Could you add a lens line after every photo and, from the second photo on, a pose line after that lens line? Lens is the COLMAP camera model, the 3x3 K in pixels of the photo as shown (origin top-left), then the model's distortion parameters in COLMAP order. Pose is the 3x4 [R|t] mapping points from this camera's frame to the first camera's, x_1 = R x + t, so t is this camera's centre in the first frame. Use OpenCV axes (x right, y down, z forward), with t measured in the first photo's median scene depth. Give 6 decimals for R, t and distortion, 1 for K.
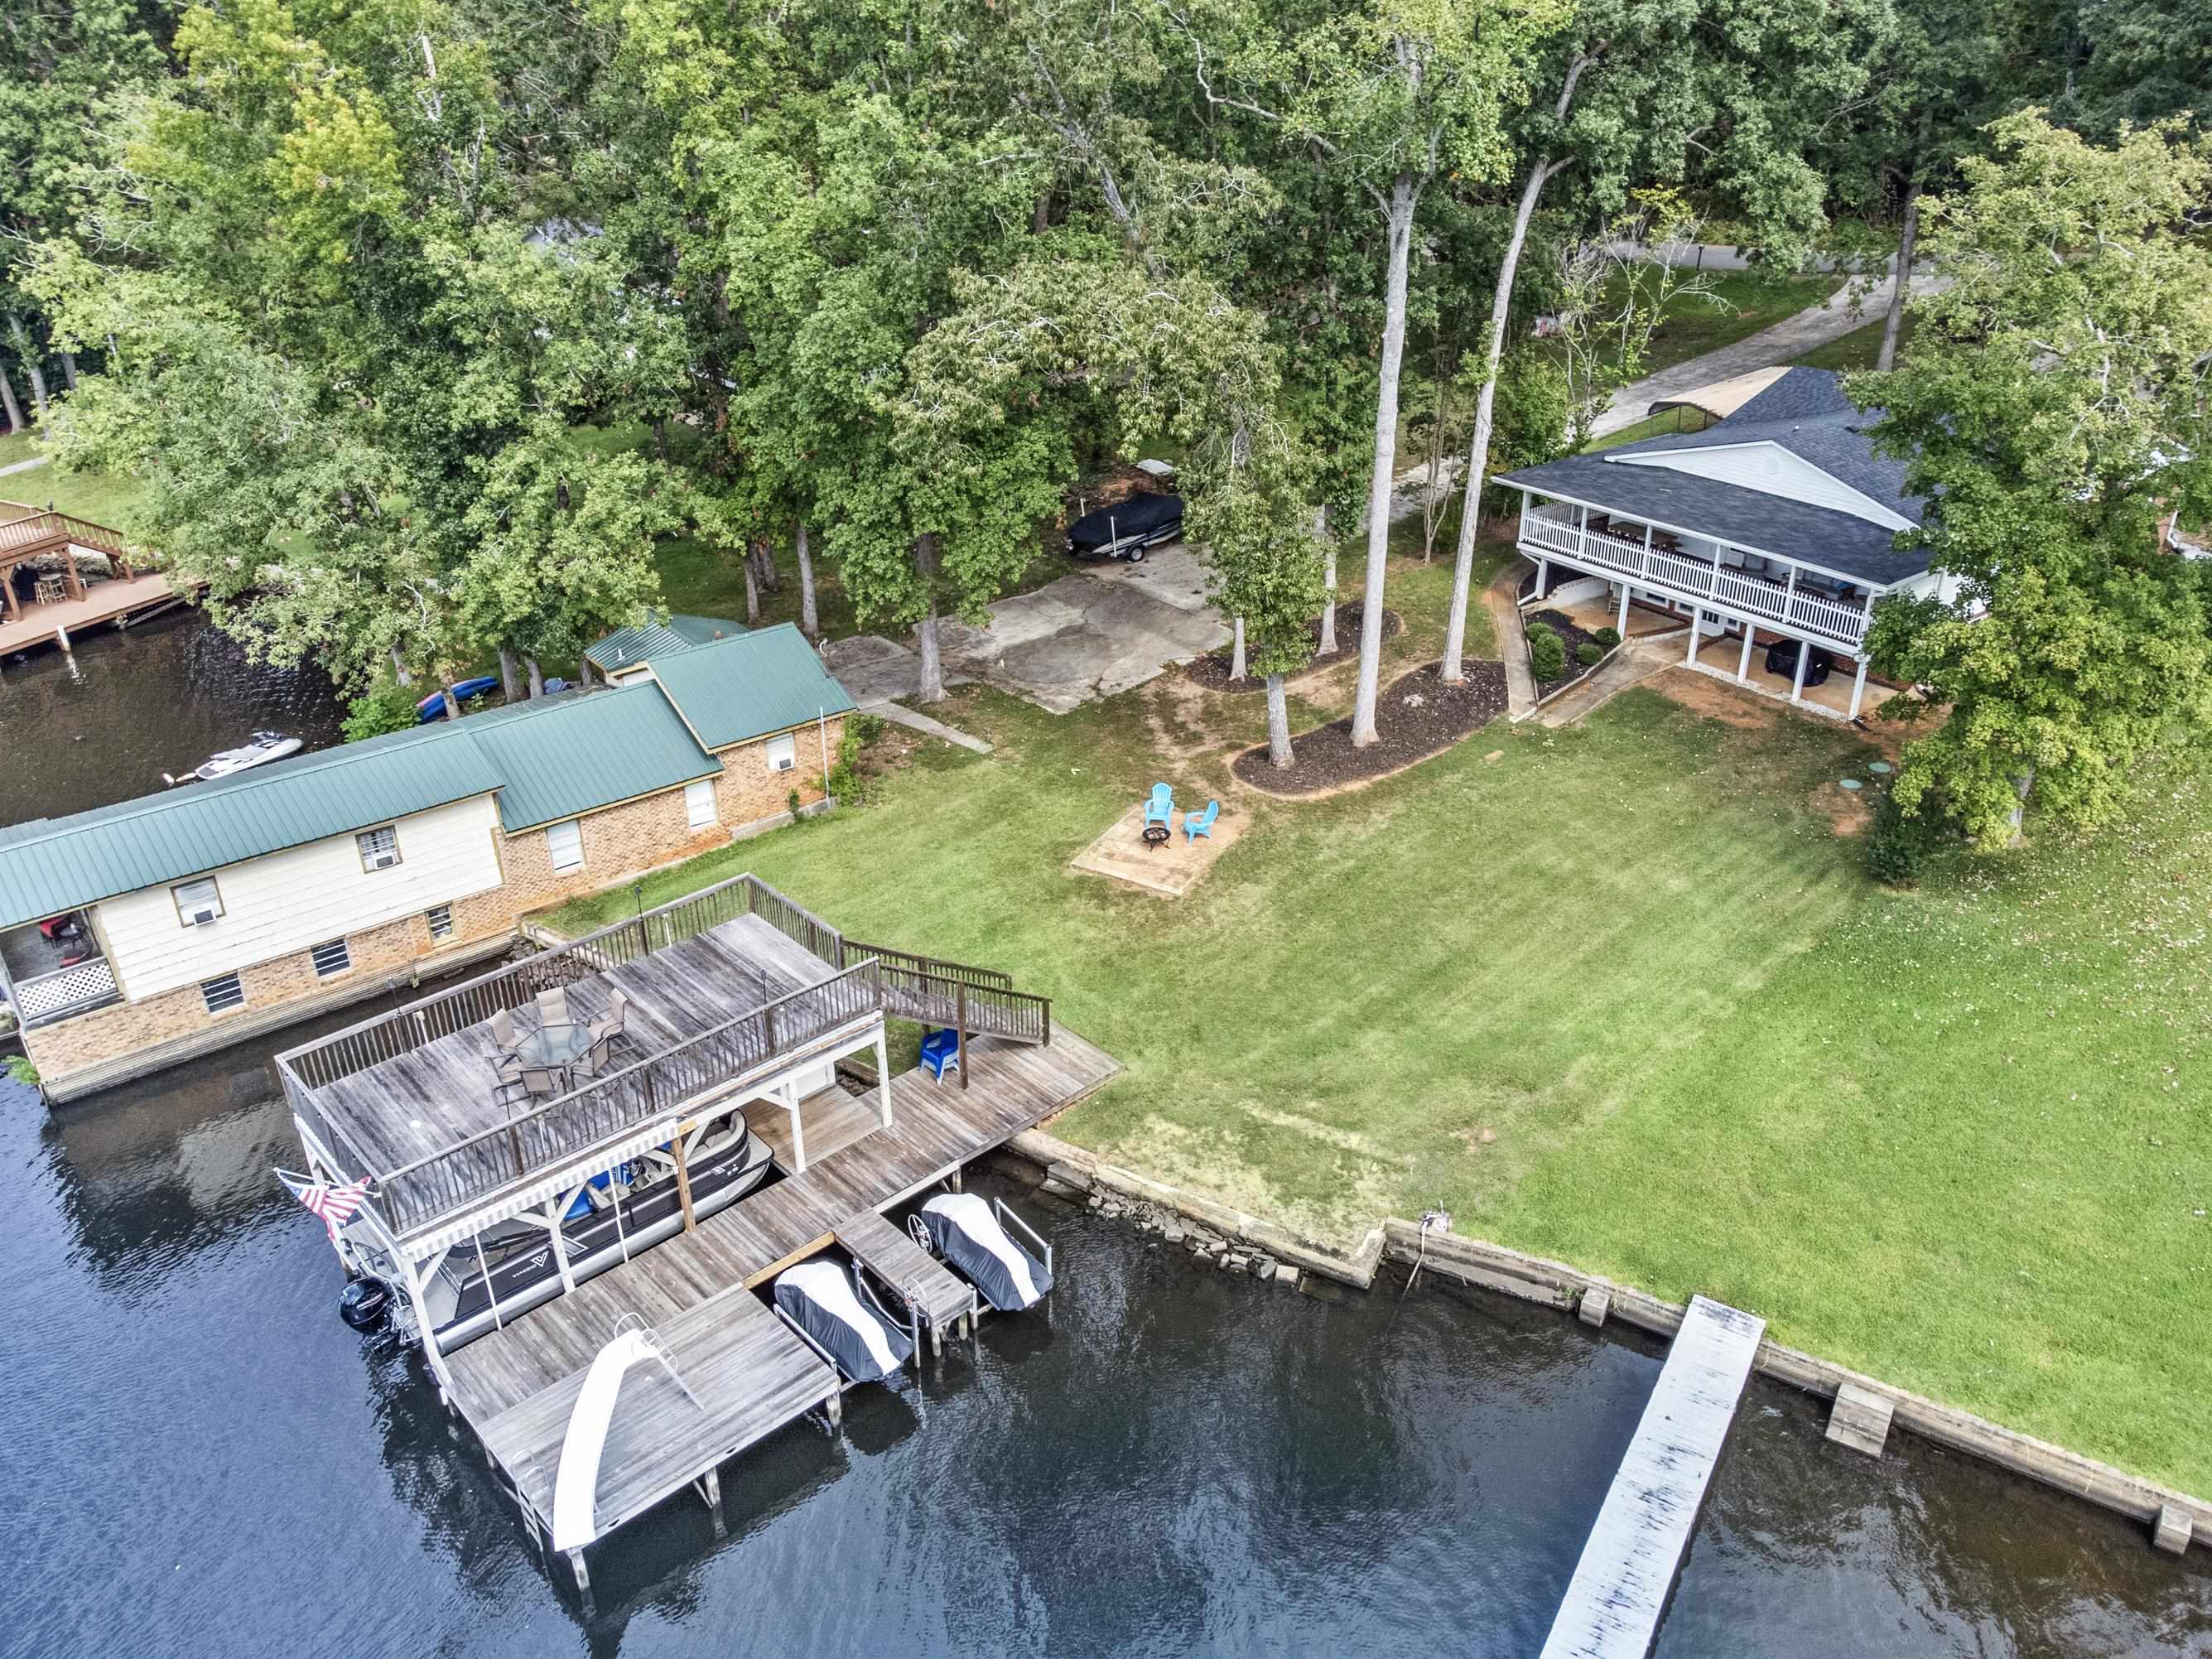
lens RADIAL K [[1658.6, 0, 1107.8], [0, 1658.6, 820.4], [0, 0, 1]] dist [0.036132, -0.003898]
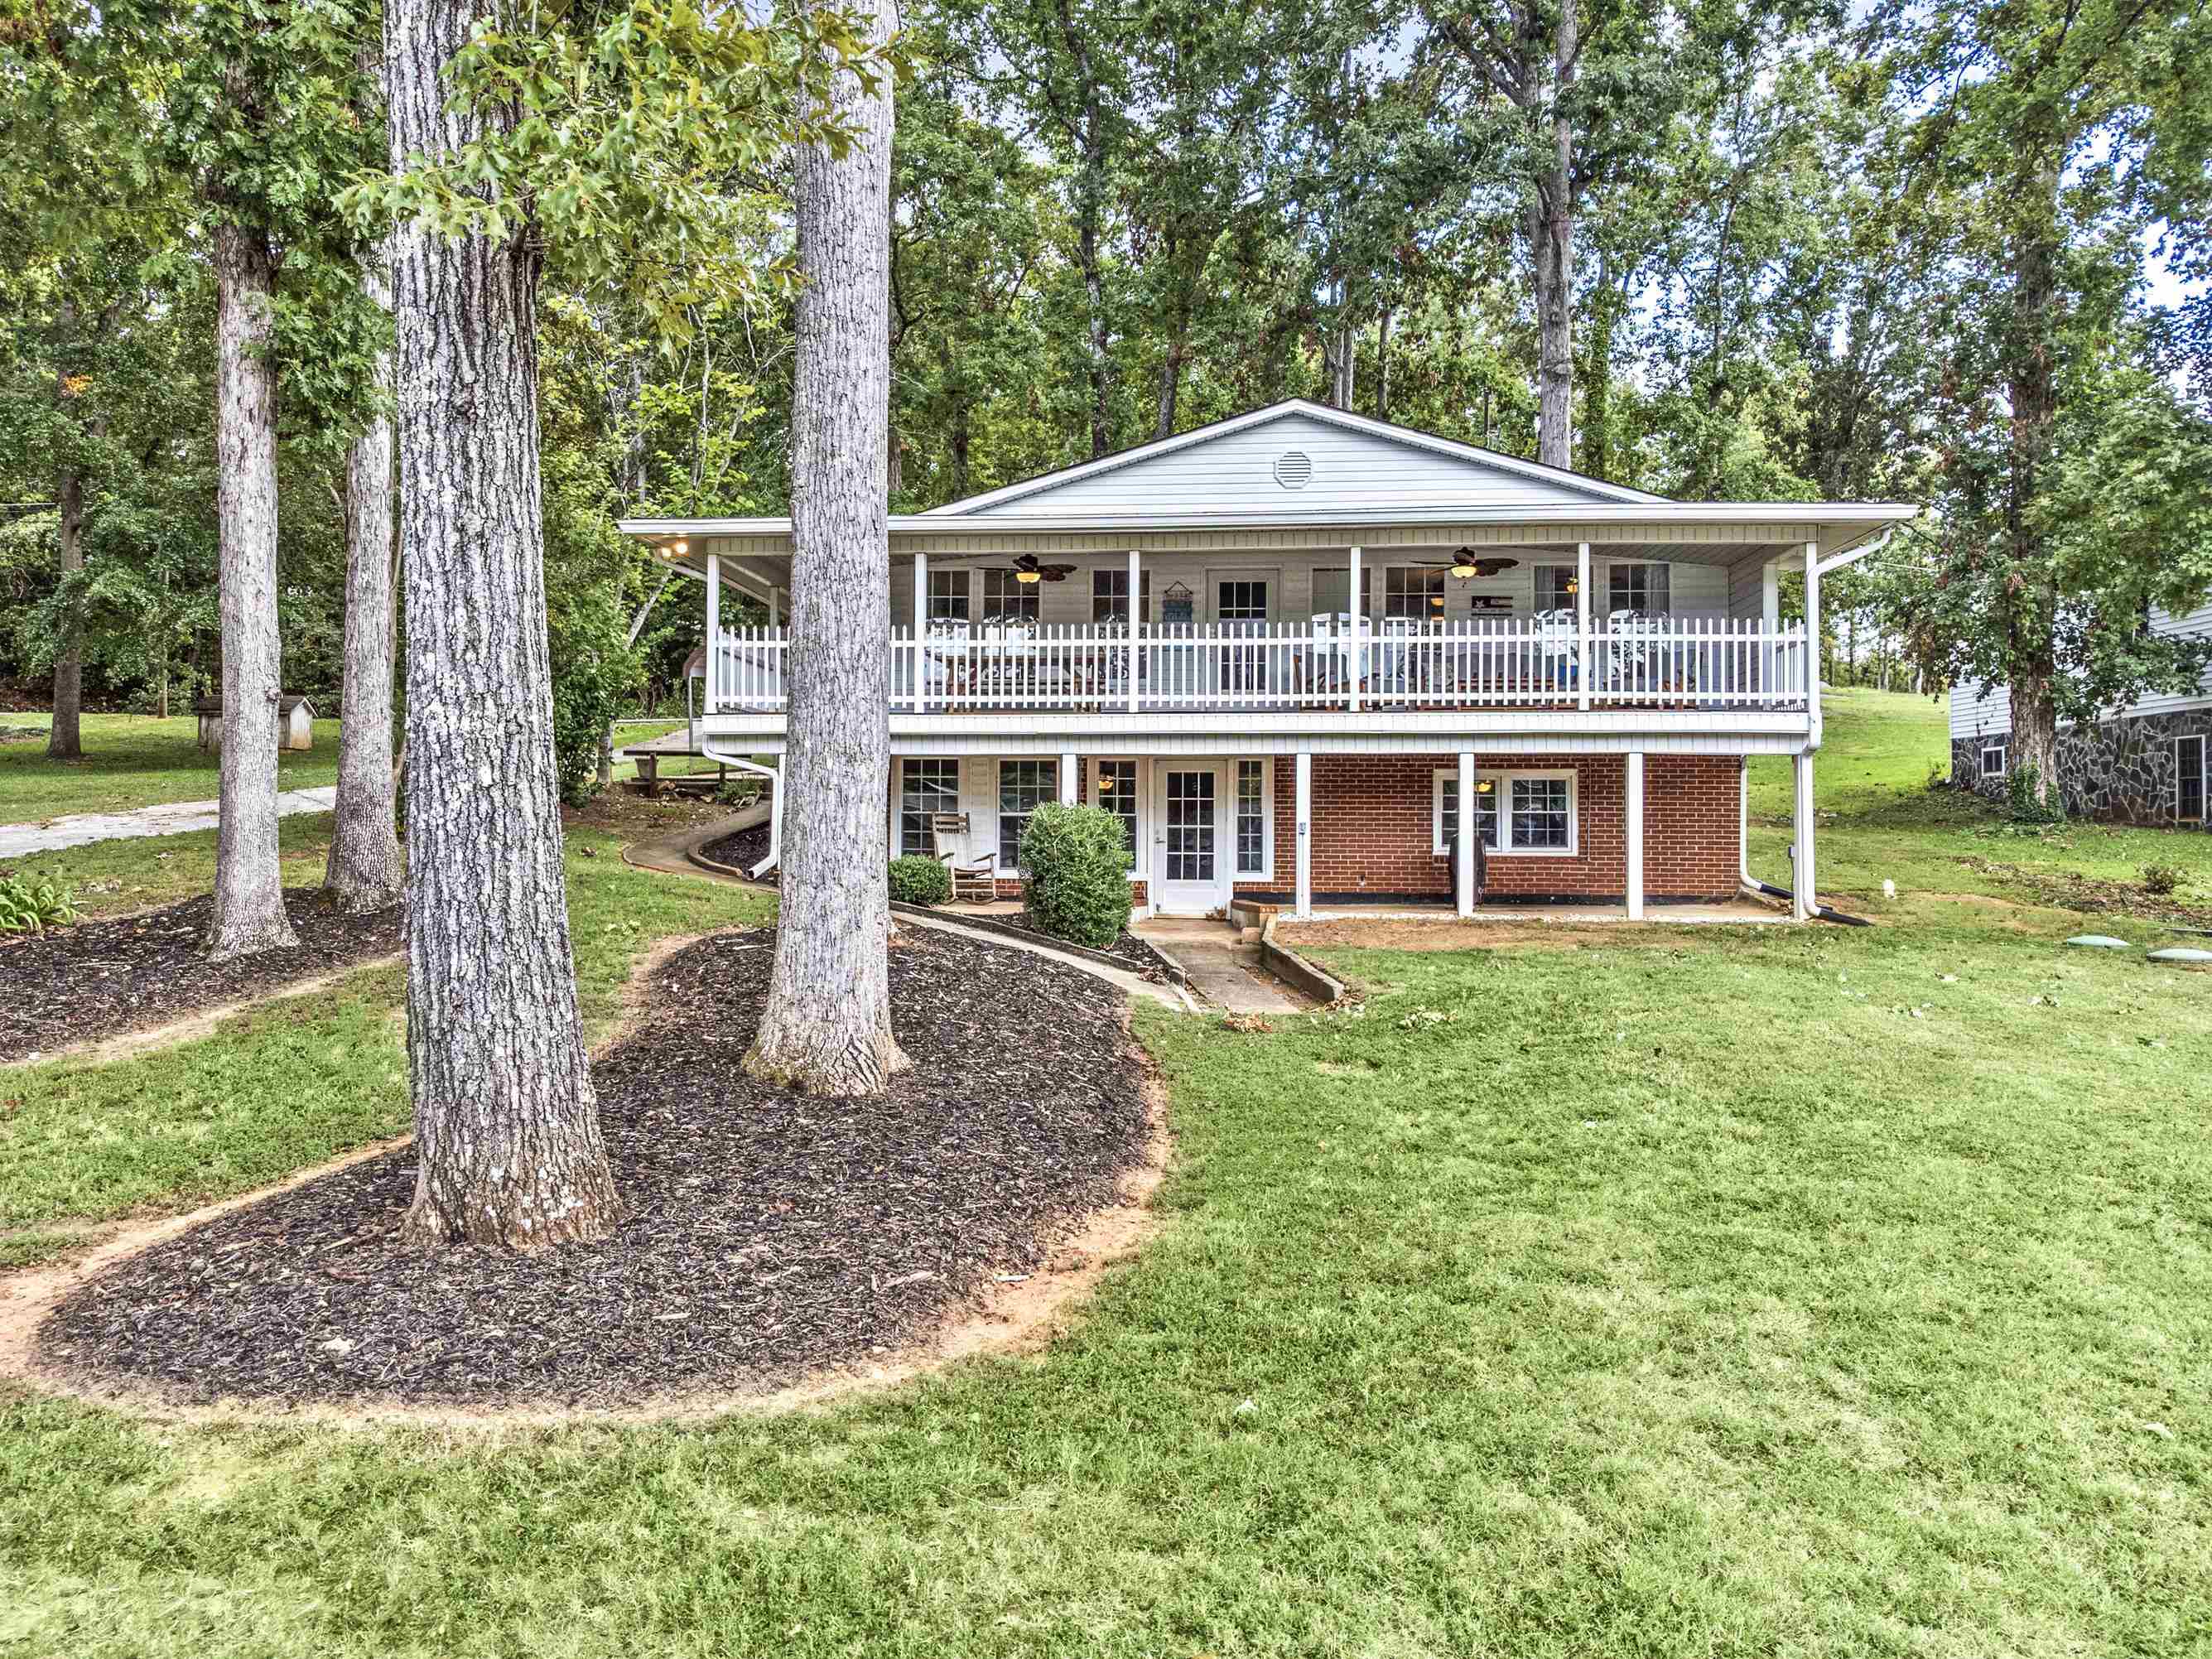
lens RADIAL K [[1669.4, 0, 1107.4], [0, 1669.4, 822.8], [0, 0, 1]] dist [0.012352, -0.000618]
pose [[0.647891, 0.040866, 0.760636, 0.041316], [0.328652, 0.885839, -0.327531, -0.005376], [-0.687186, 0.462189, 0.560497, 0.988839]]
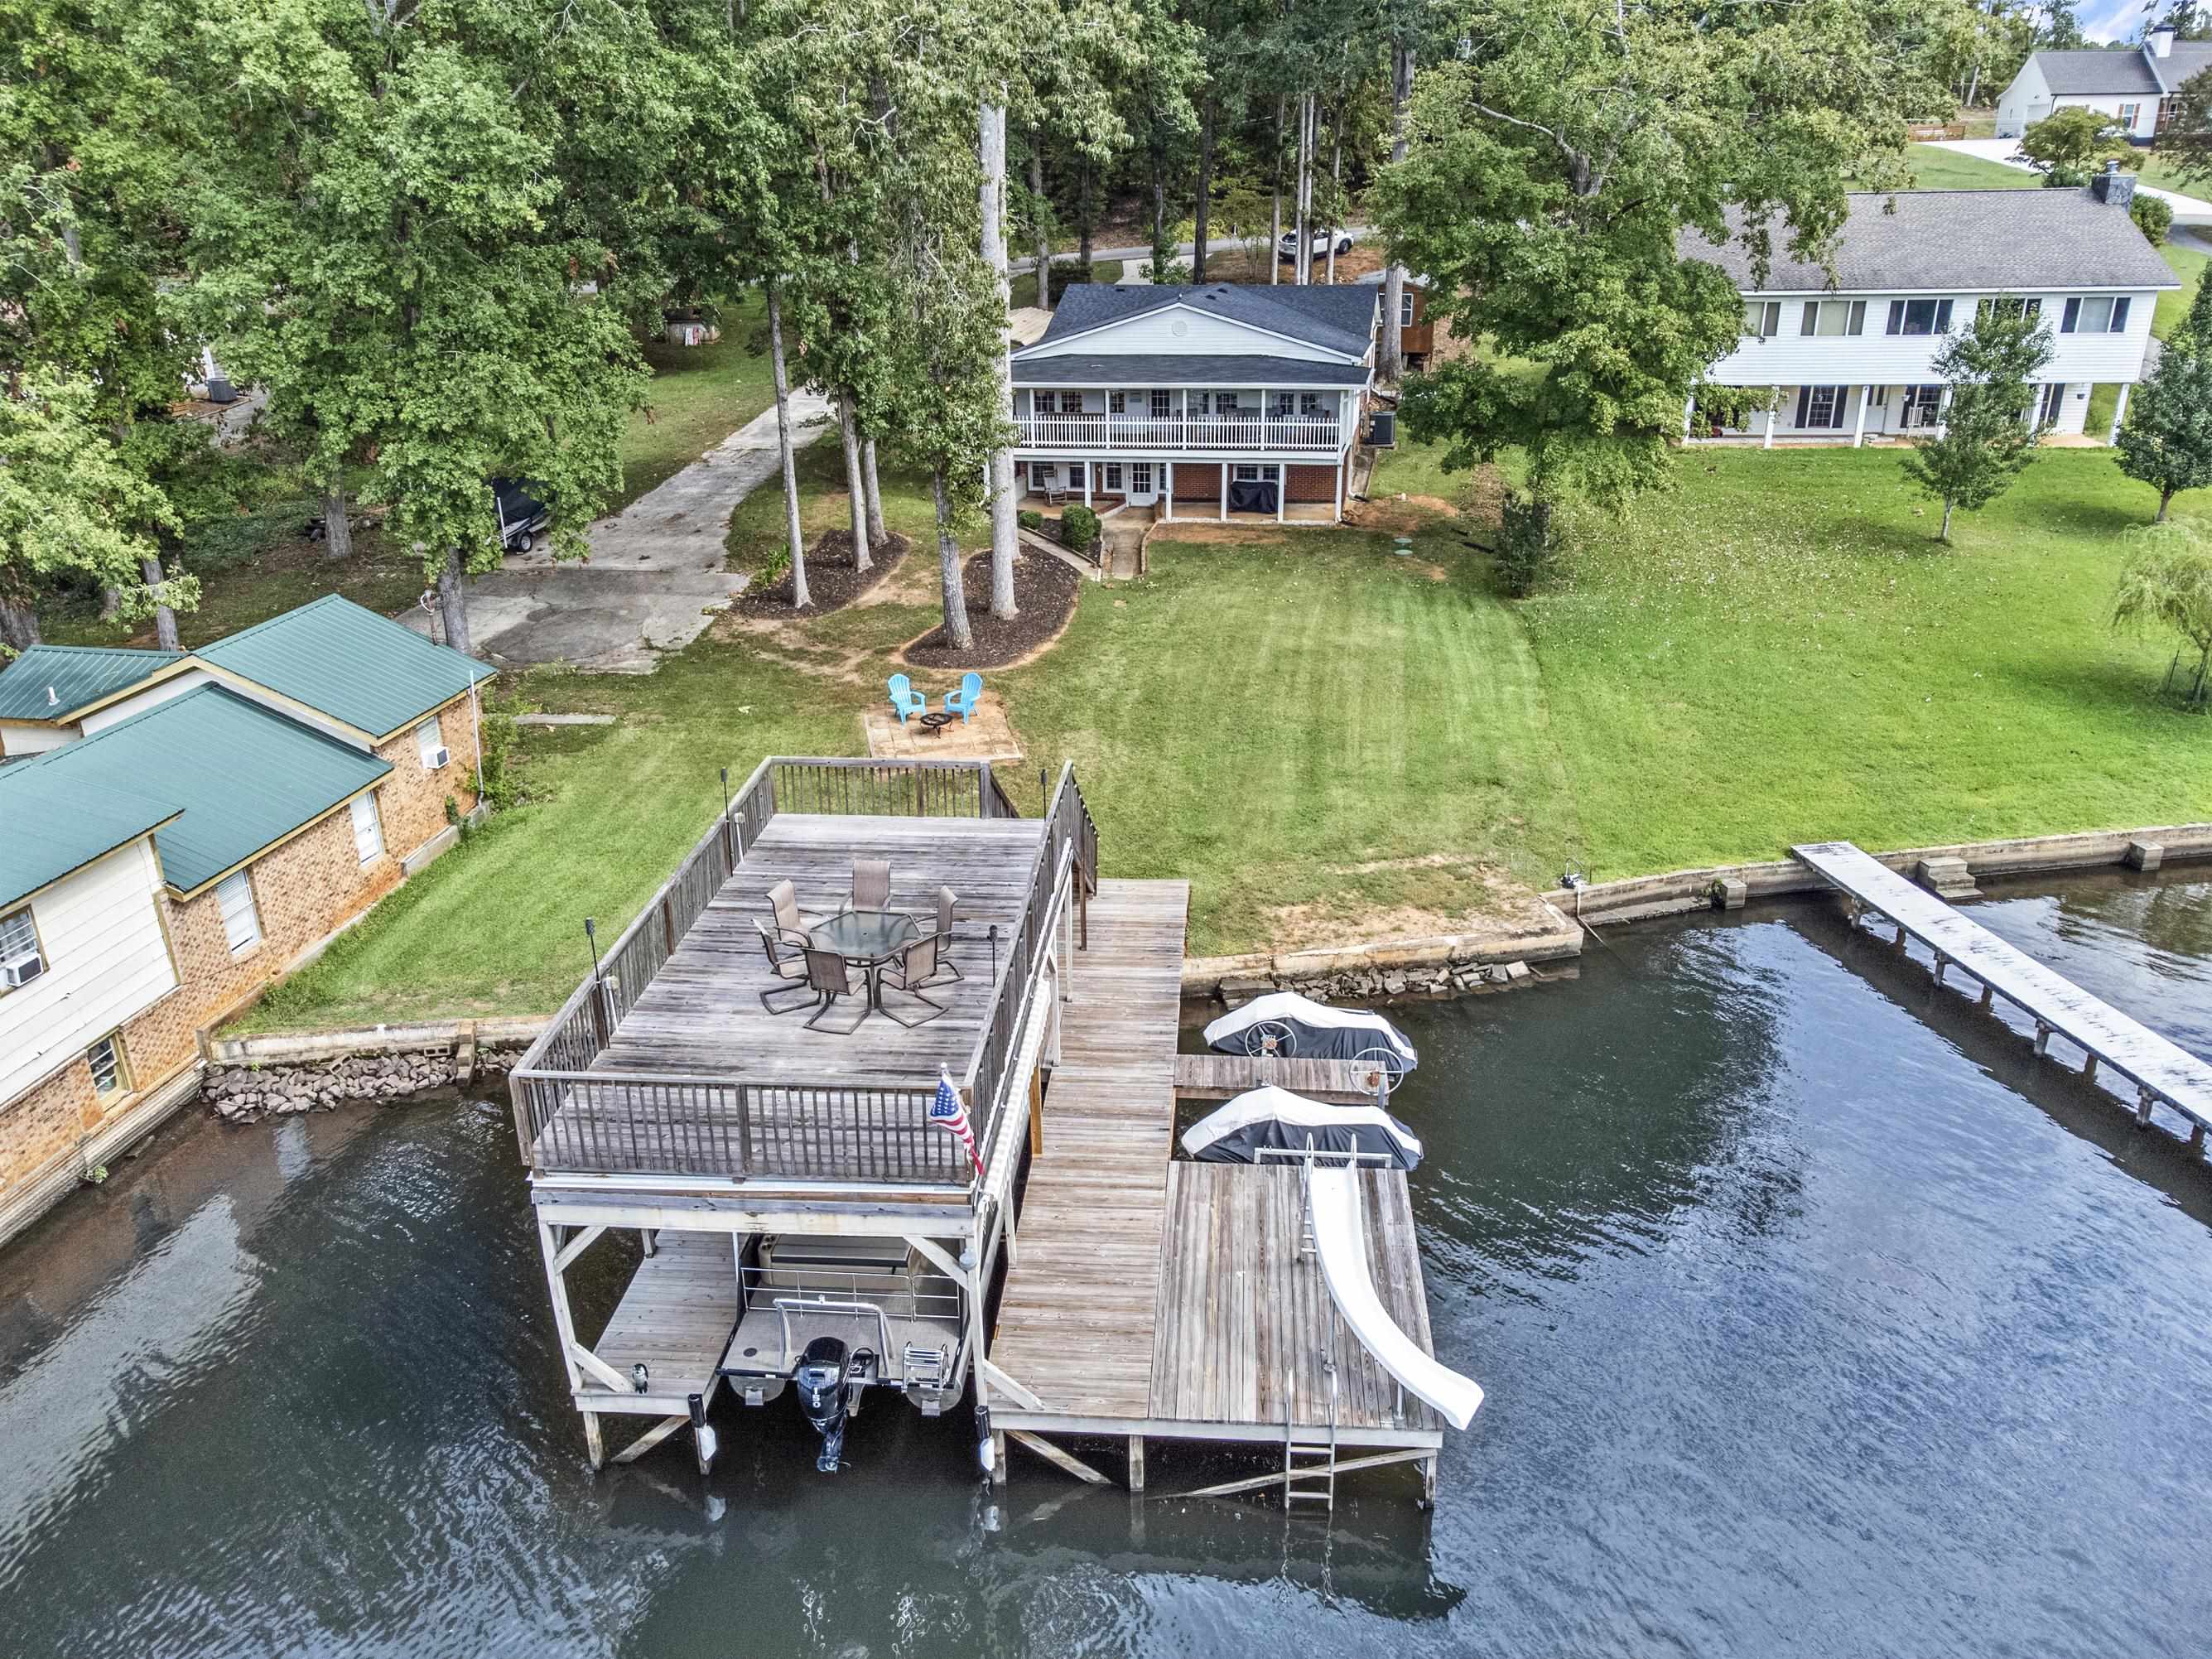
lens RADIAL K [[1669.4, 0, 1107.4], [0, 1669.4, 822.8], [0, 0, 1]] dist [0.012352, -0.000618]
pose [[0.732550, -0.246183, 0.634637, -0.492179], [0.312660, 0.949835, 0.007554, 0.085005], [-0.604660, 0.192892, 0.772773, 0.294282]]
